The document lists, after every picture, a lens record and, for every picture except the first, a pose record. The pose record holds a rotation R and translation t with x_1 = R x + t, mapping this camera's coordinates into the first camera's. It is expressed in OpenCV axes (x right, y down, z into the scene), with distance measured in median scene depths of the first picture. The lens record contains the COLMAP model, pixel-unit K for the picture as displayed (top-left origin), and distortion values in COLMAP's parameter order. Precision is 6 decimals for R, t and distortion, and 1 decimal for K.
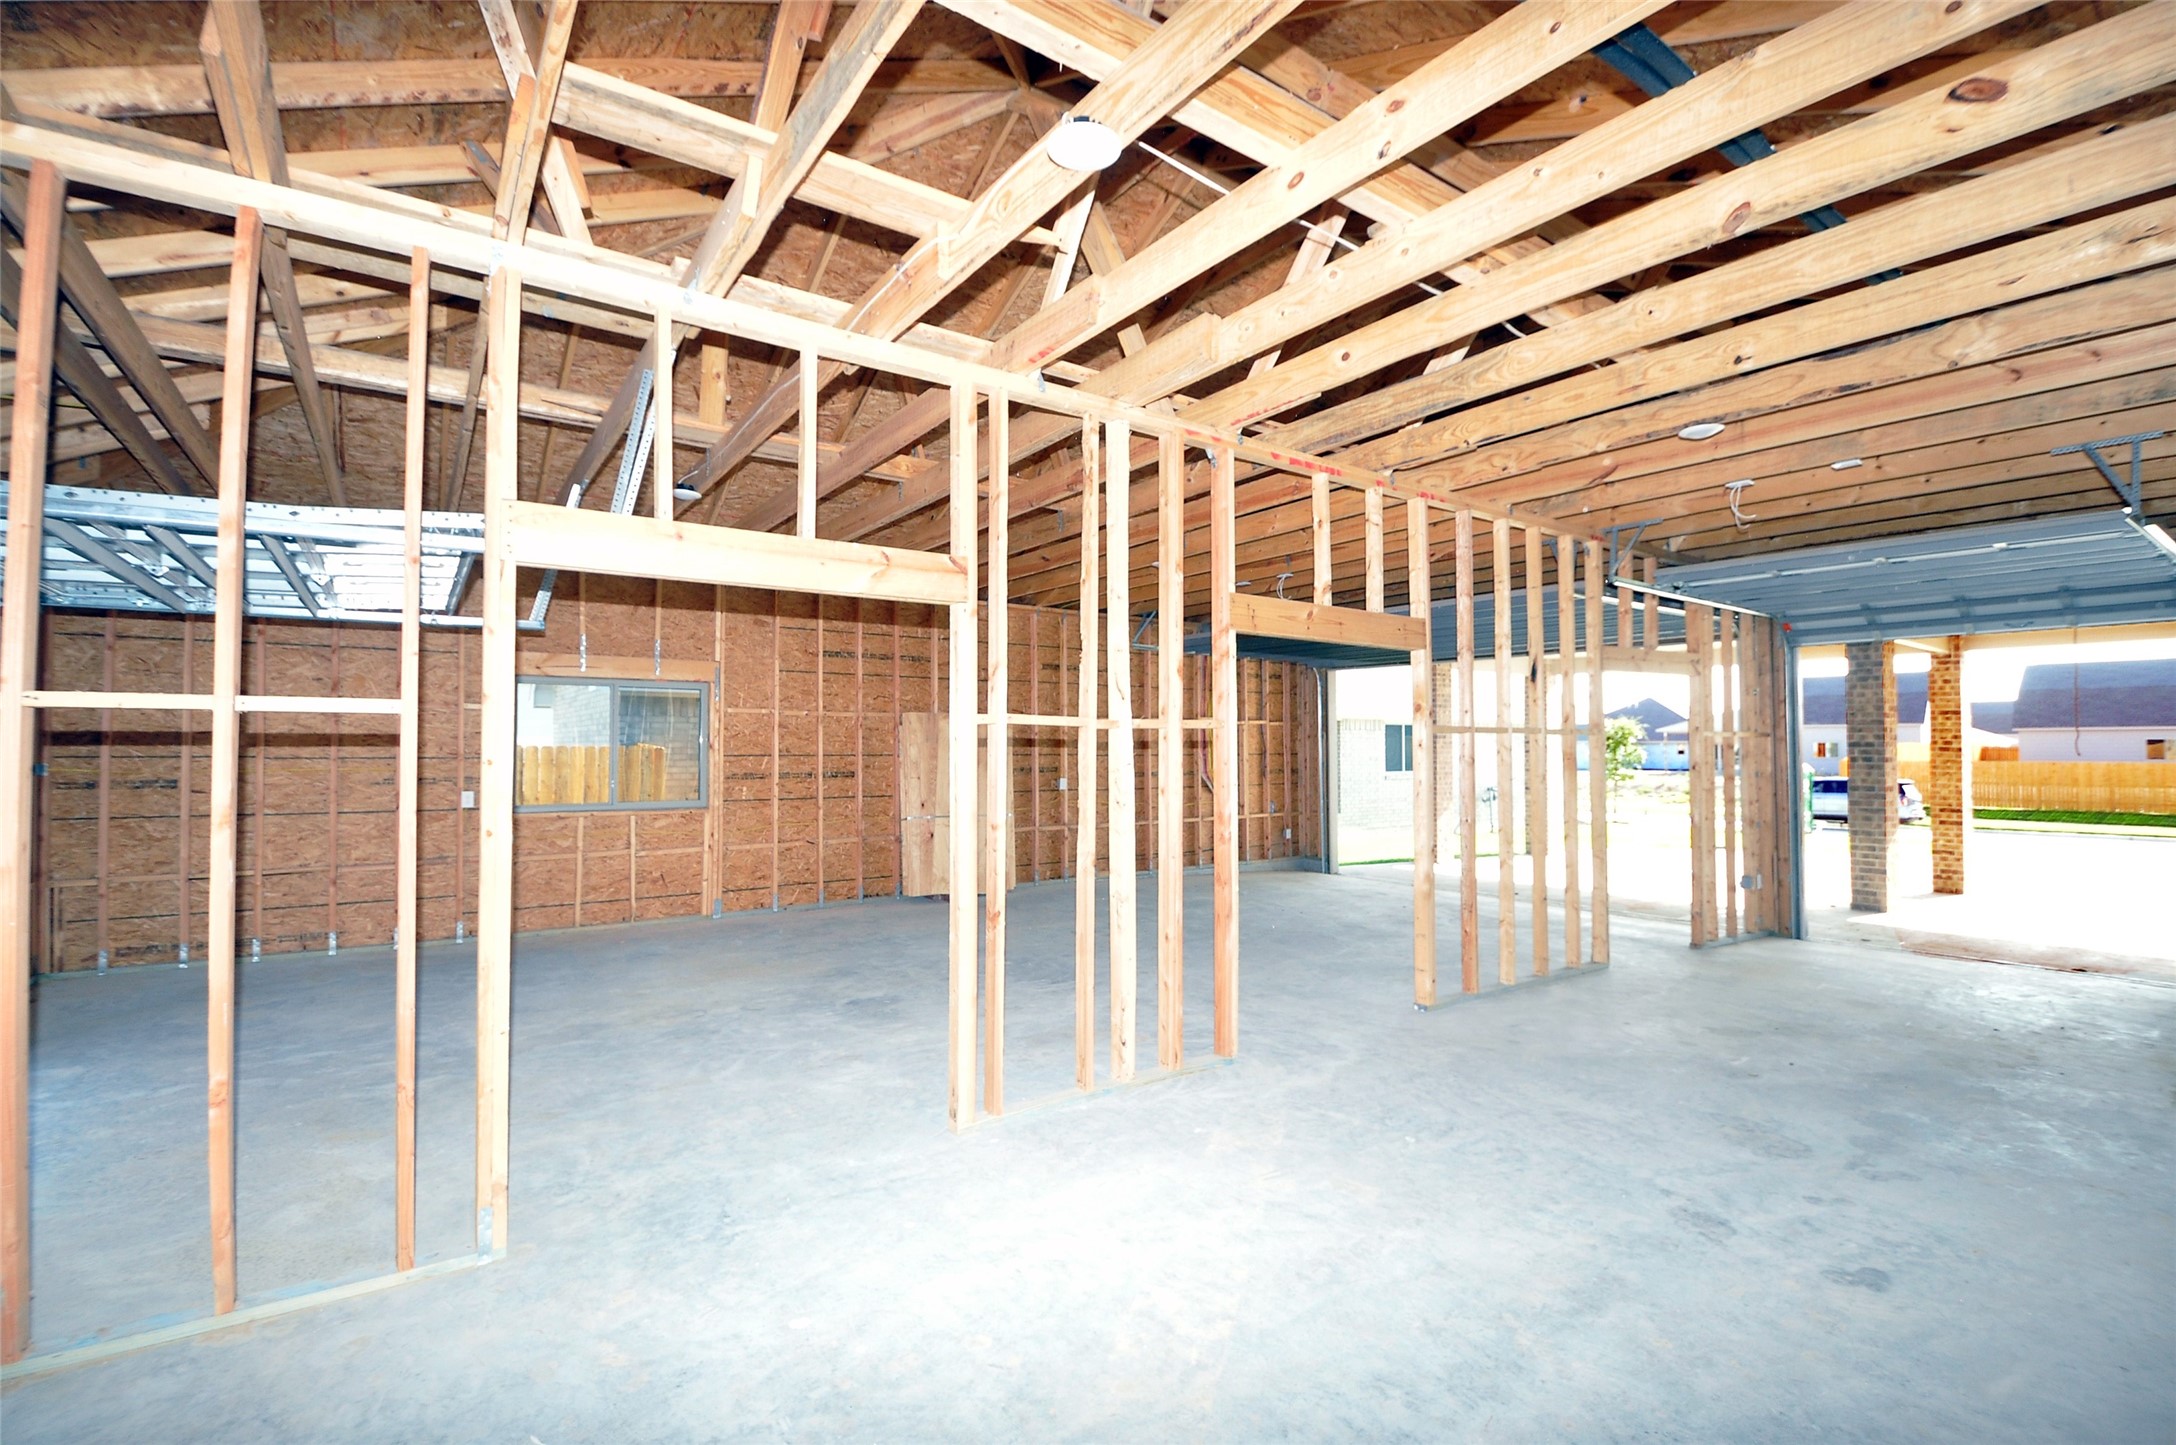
lens RADIAL K [[949.8, 0, 1095.0], [0, 949.8, 725.3], [0, 0, 1]] dist [-0.002799, -0.007669]
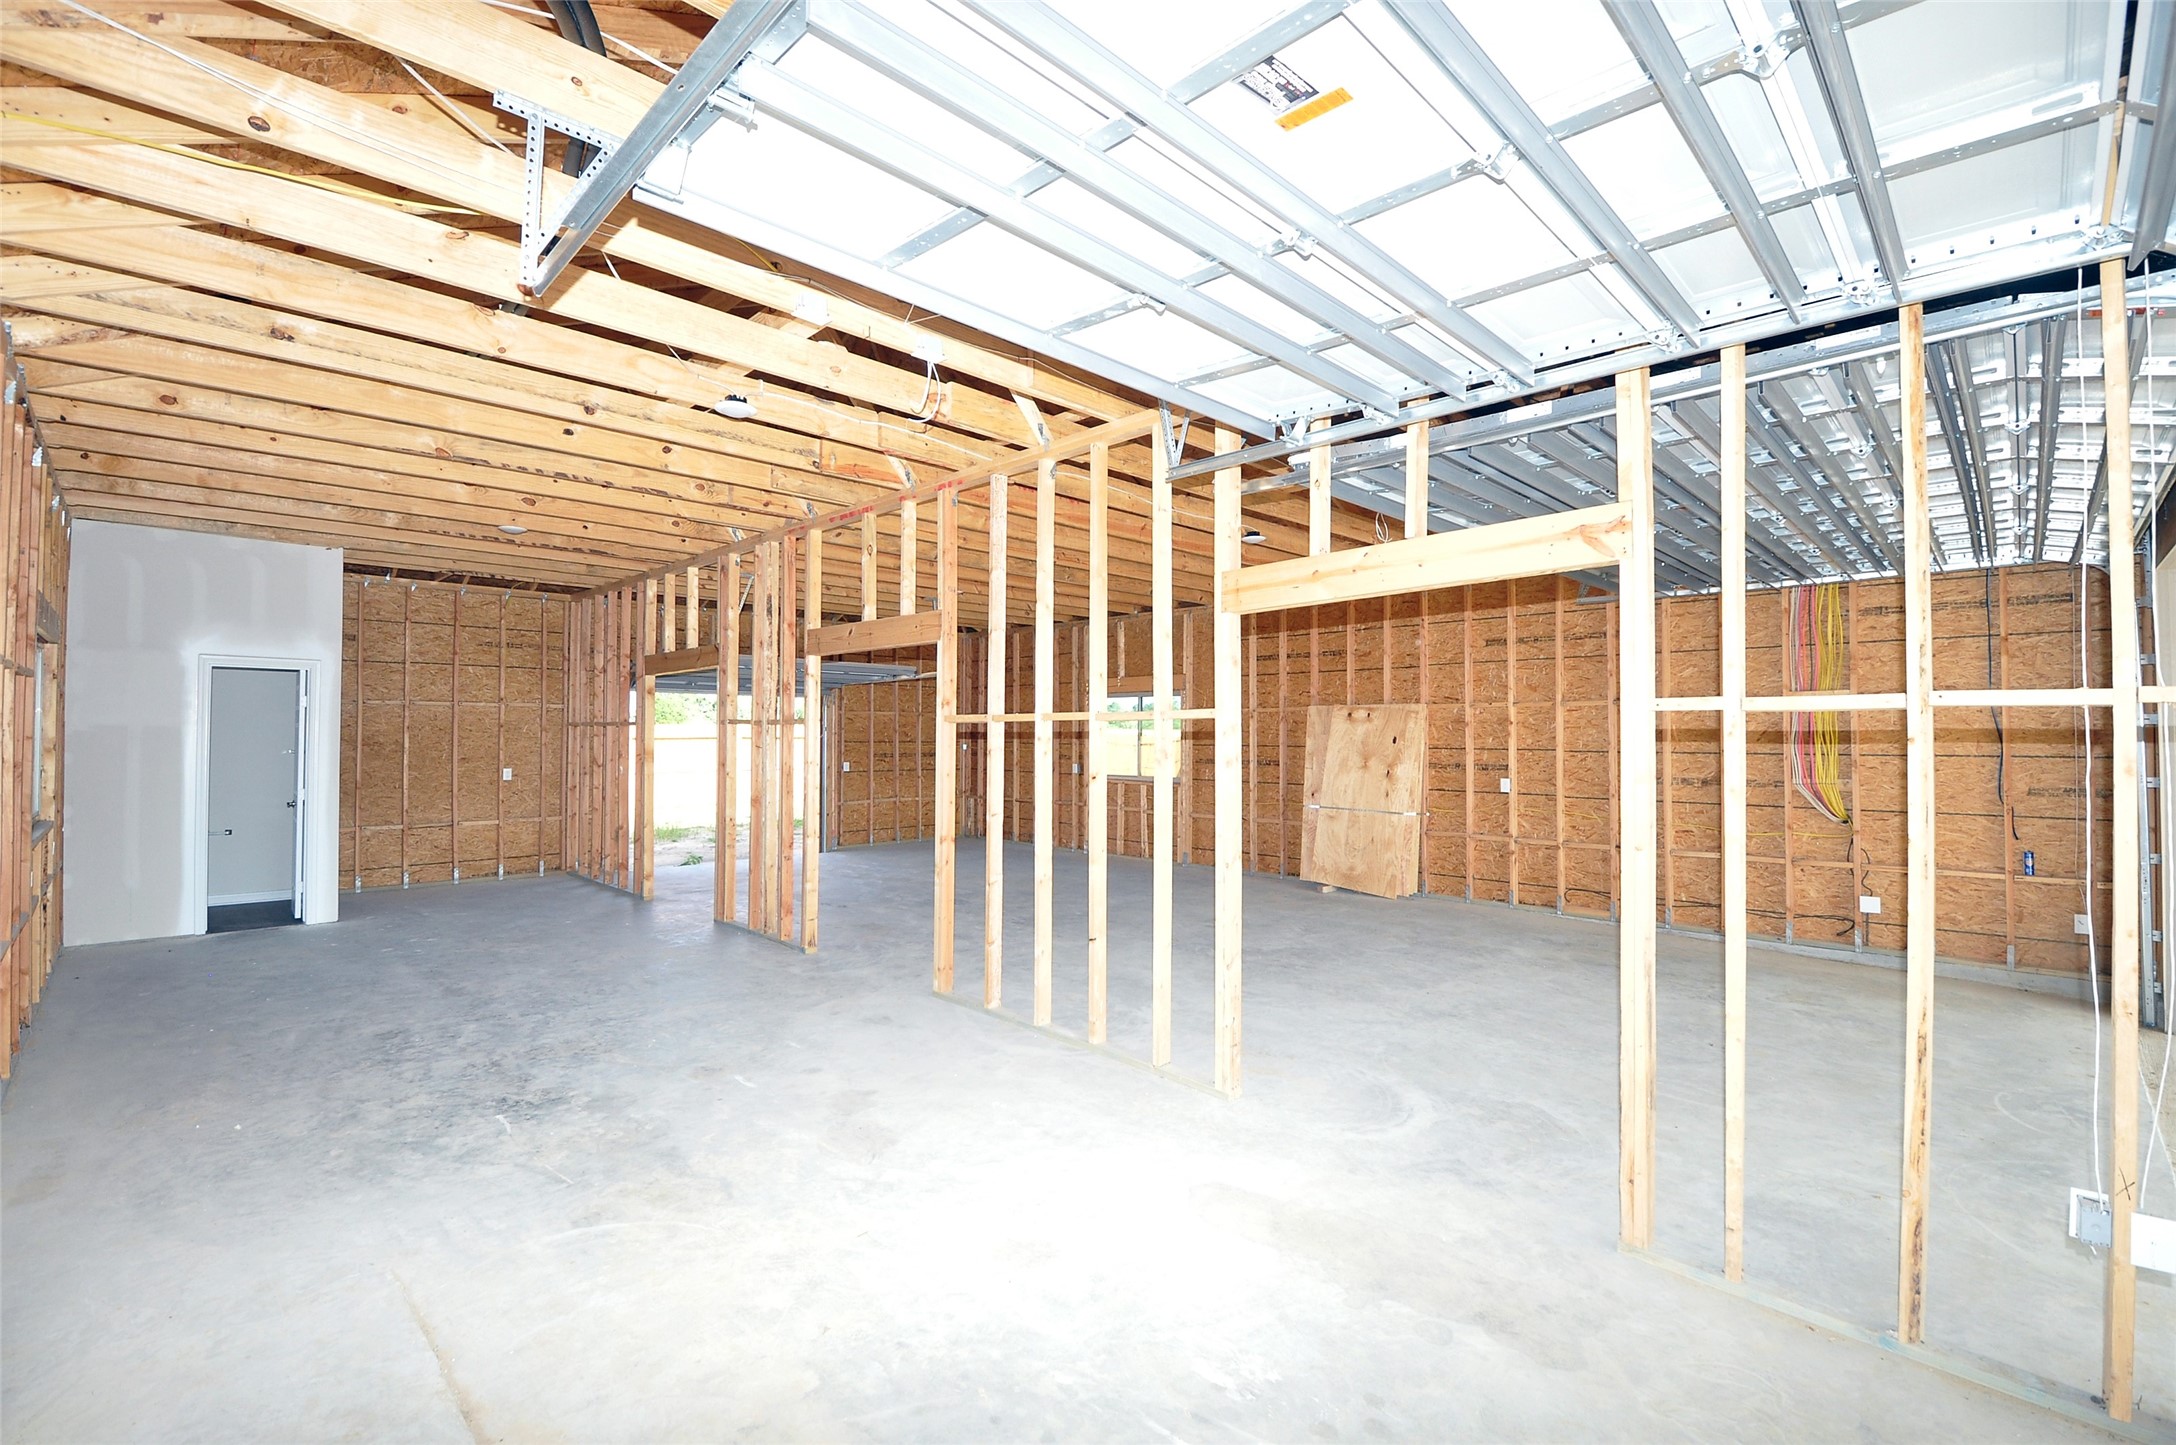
lens RADIAL K [[949.8, 0, 1076.4], [0, 949.8, 722.7], [0, 0, 1]] dist [-0.002799, -0.007669]
pose [[0.157686, -0.014716, -0.987380, 0.988426], [0.015982, 0.999796, -0.012349, 0.015666], [0.987360, -0.013833, 0.157889, 0.710387]]
